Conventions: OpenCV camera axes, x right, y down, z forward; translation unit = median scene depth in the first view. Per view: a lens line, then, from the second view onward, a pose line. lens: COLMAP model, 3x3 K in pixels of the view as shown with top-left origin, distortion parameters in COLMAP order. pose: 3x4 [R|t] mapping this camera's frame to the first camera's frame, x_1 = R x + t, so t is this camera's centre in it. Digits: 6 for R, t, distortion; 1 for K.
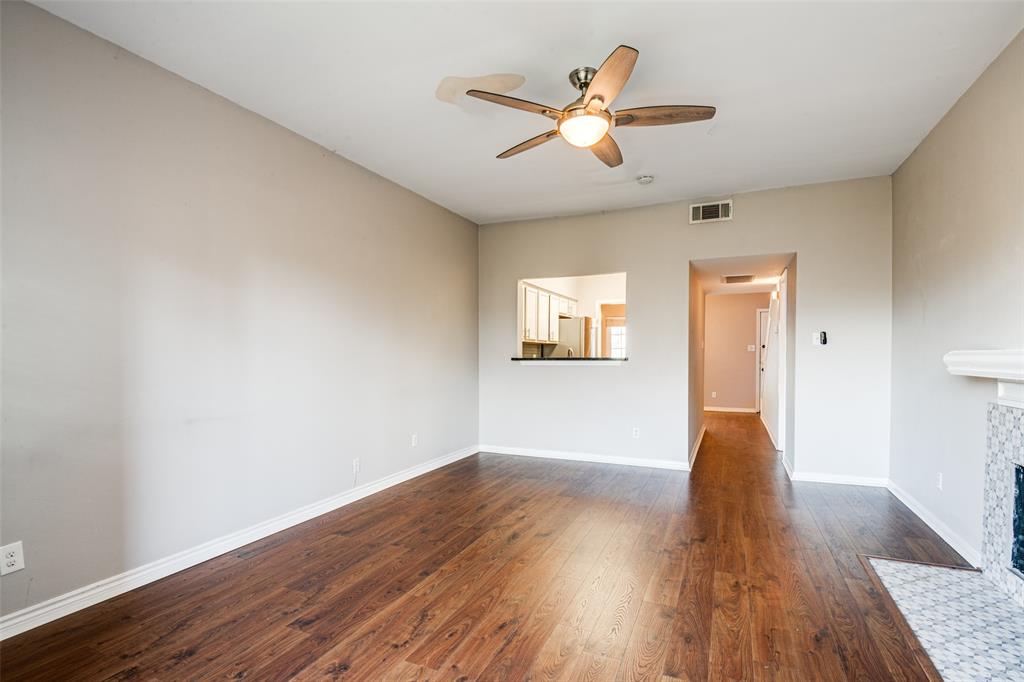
lens RADIAL K [[488.6, 0, 526.5], [0, 488.6, 359.9], [0, 0, 1]] dist [0.028557, -0.031016]
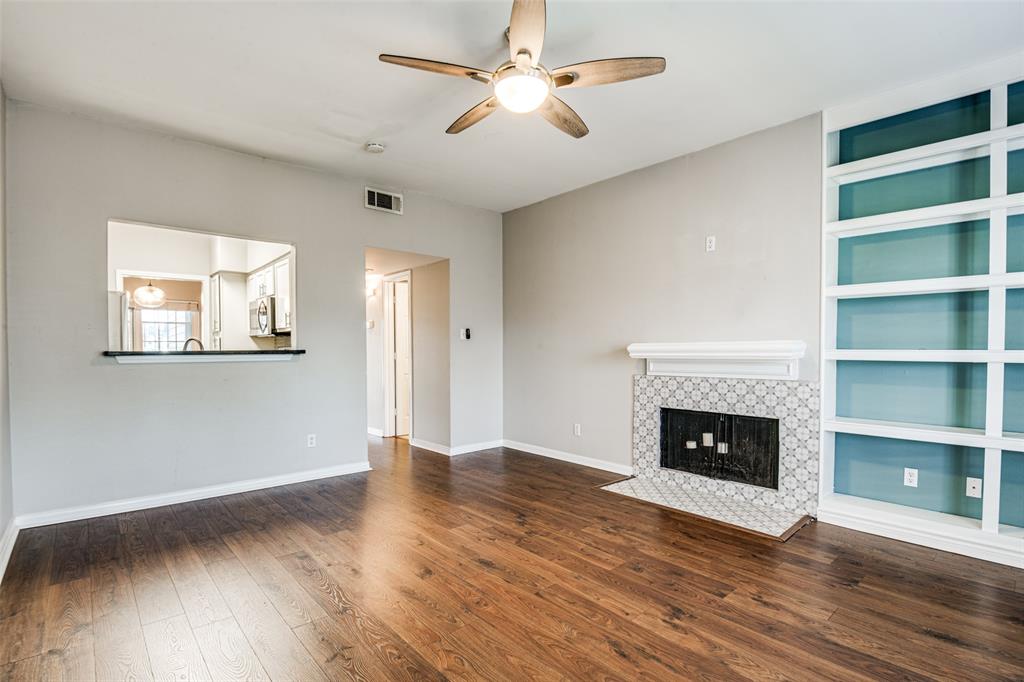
lens RADIAL K [[484.6, 0, 515.0], [0, 484.6, 359.6], [0, 0, 1]] dist [0.016189, -0.021474]
pose [[0.431673, -0.017479, 0.901861, -0.626258], [0.011141, 0.999839, 0.014046, 0.006048], [-0.901961, 0.003984, 0.431798, 0.559168]]
